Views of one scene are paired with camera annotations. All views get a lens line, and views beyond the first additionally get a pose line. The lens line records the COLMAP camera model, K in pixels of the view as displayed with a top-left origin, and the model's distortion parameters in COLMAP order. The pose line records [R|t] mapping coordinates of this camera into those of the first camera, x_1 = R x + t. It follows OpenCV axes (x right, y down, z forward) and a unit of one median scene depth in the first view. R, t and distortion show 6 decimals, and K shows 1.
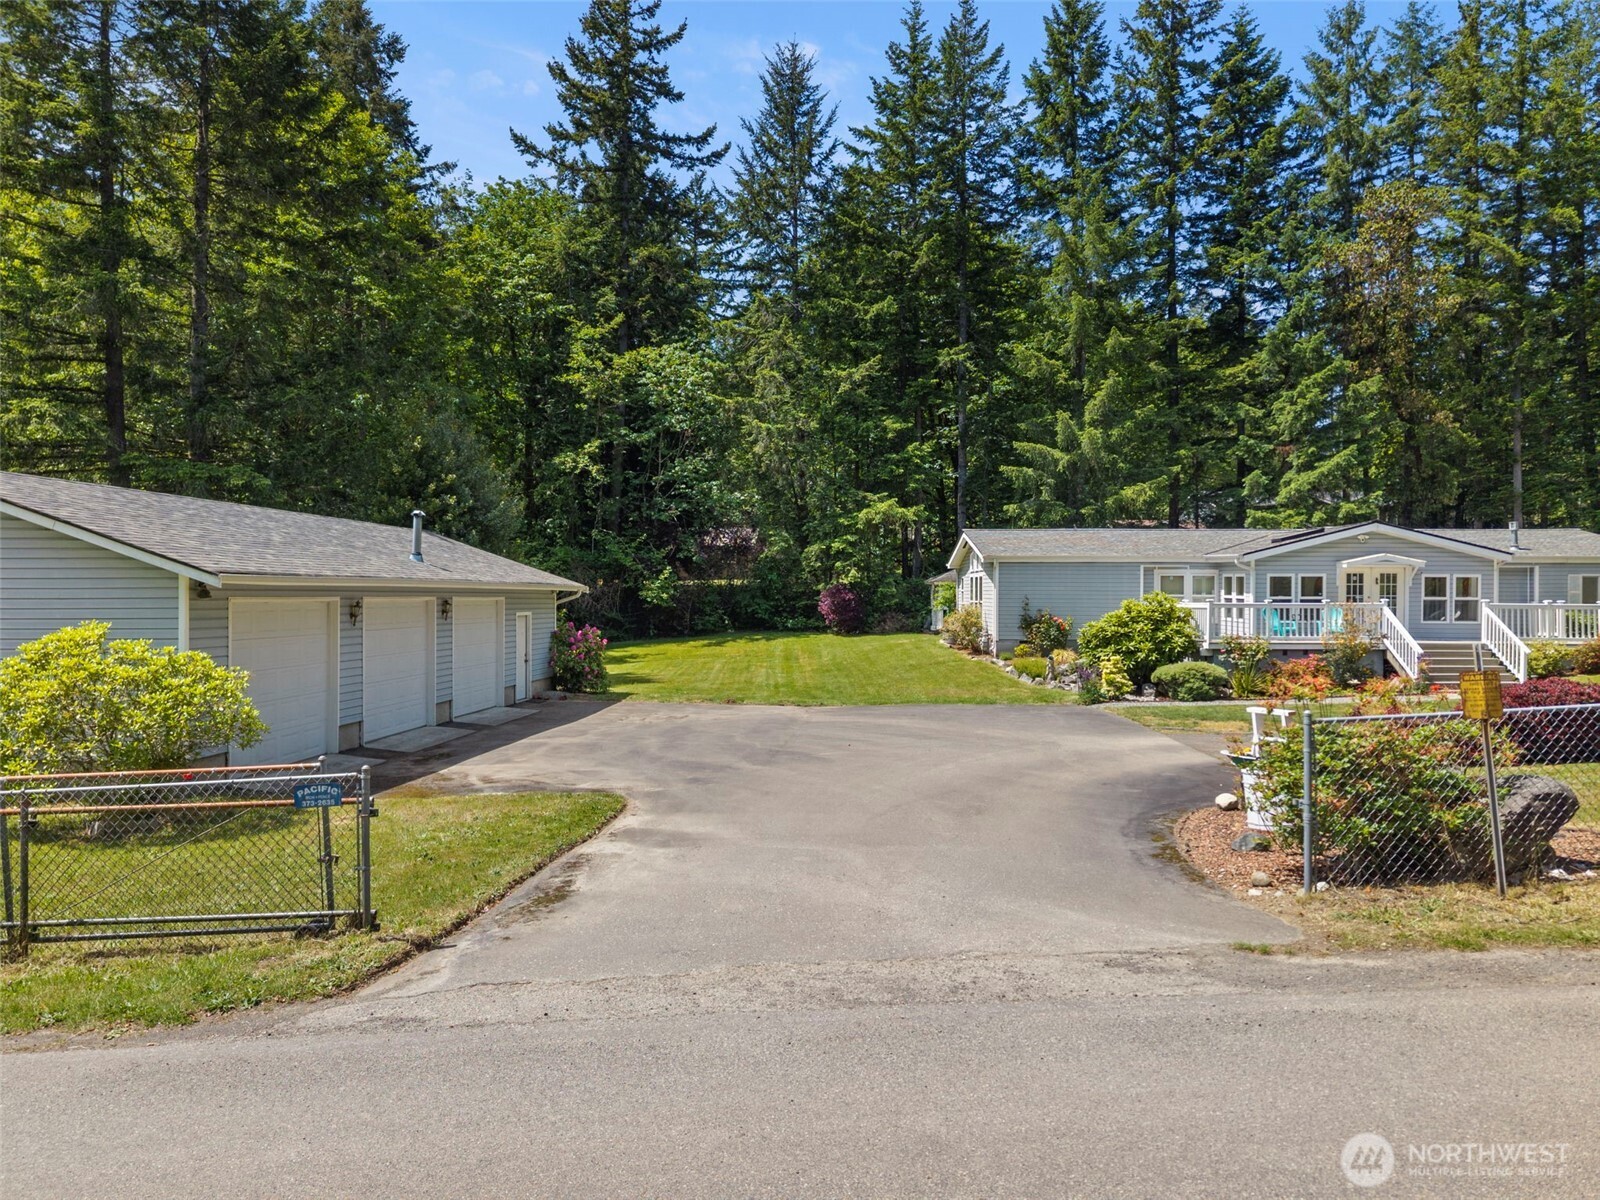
lens RADIAL K [[1082.7, 0, 797.9], [0, 1082.7, 585.1], [0, 0, 1]] dist [0.065682, -0.056870]
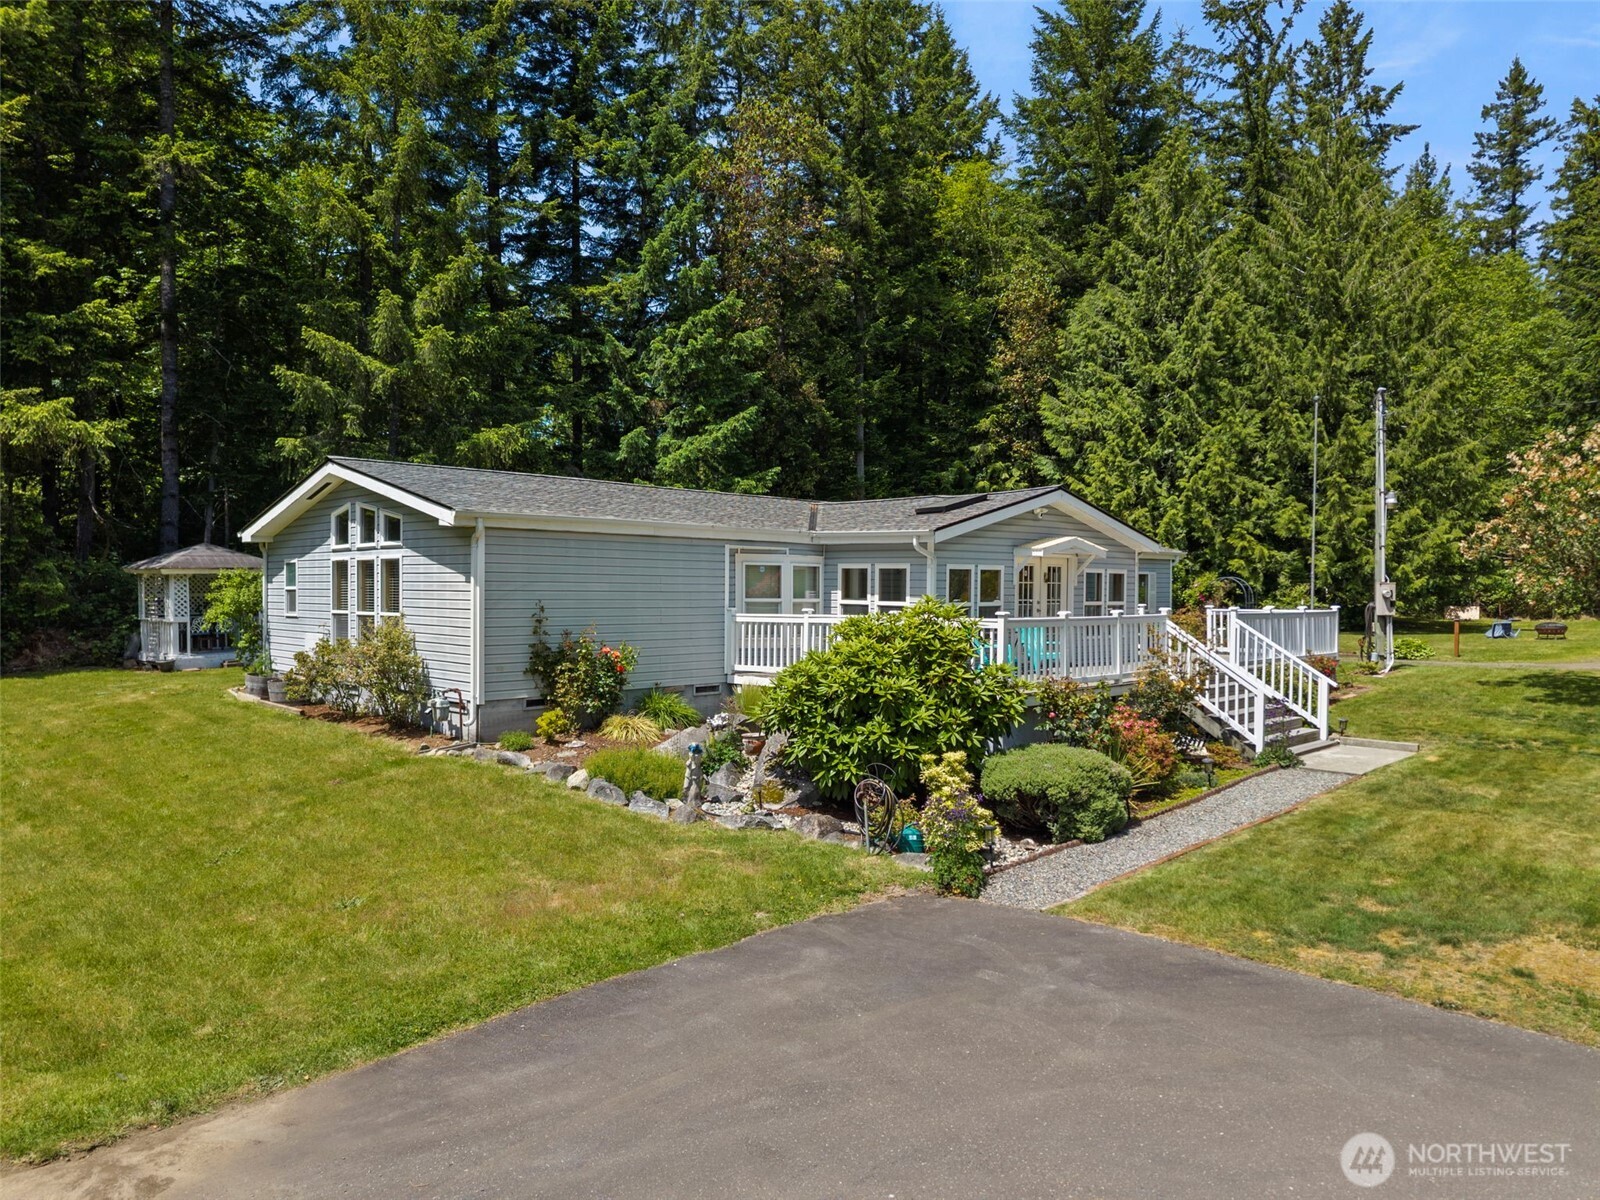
lens RADIAL K [[1082.7, 0, 797.9], [0, 1082.7, 585.1], [0, 0, 1]] dist [0.065682, -0.056870]
pose [[0.707999, 0.004849, 0.706197, -0.026409], [-0.009207, 0.999955, 0.002364, 0.000143], [-0.706154, -0.008176, 0.708011, 0.399693]]
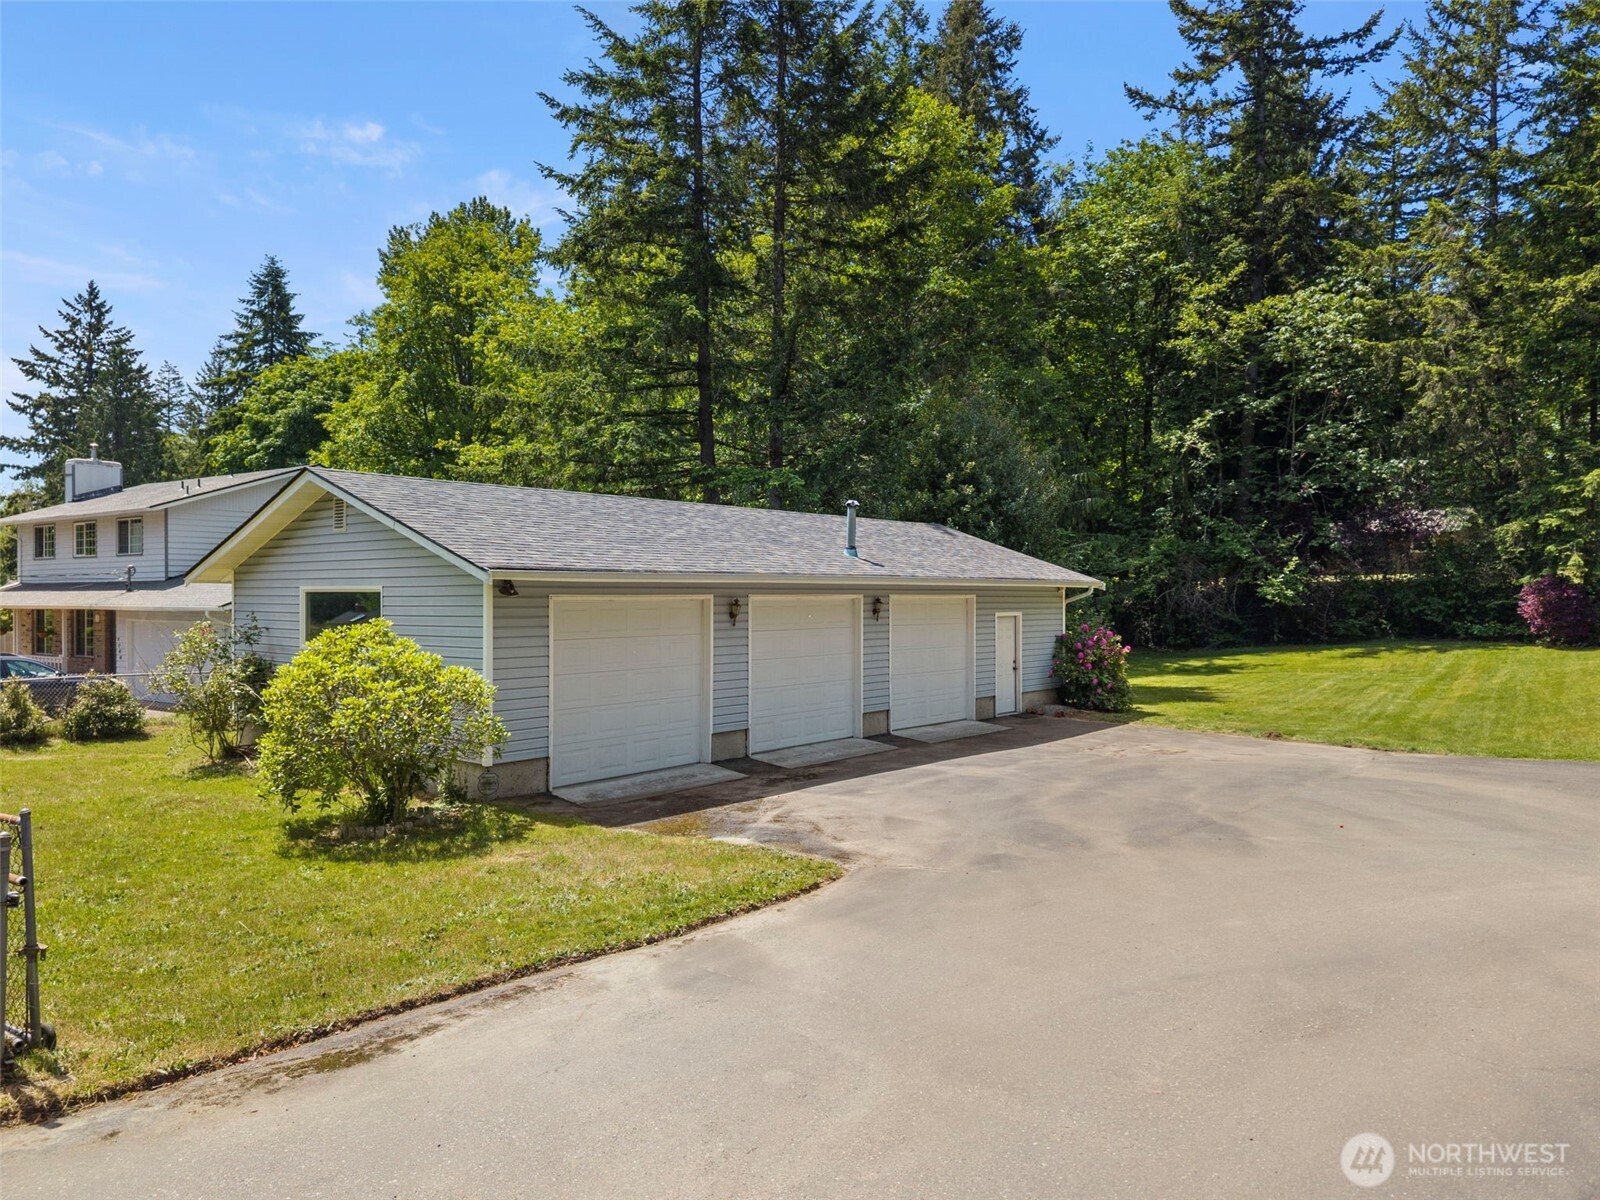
lens RADIAL K [[1082.7, 0, 797.9], [0, 1082.7, 585.1], [0, 0, 1]] dist [0.065682, -0.056870]
pose [[0.806945, -0.008042, -0.590572, 0.064507], [0.008860, 0.999960, -0.001511, 0.001631], [0.590560, -0.004013, 0.806984, 0.108127]]
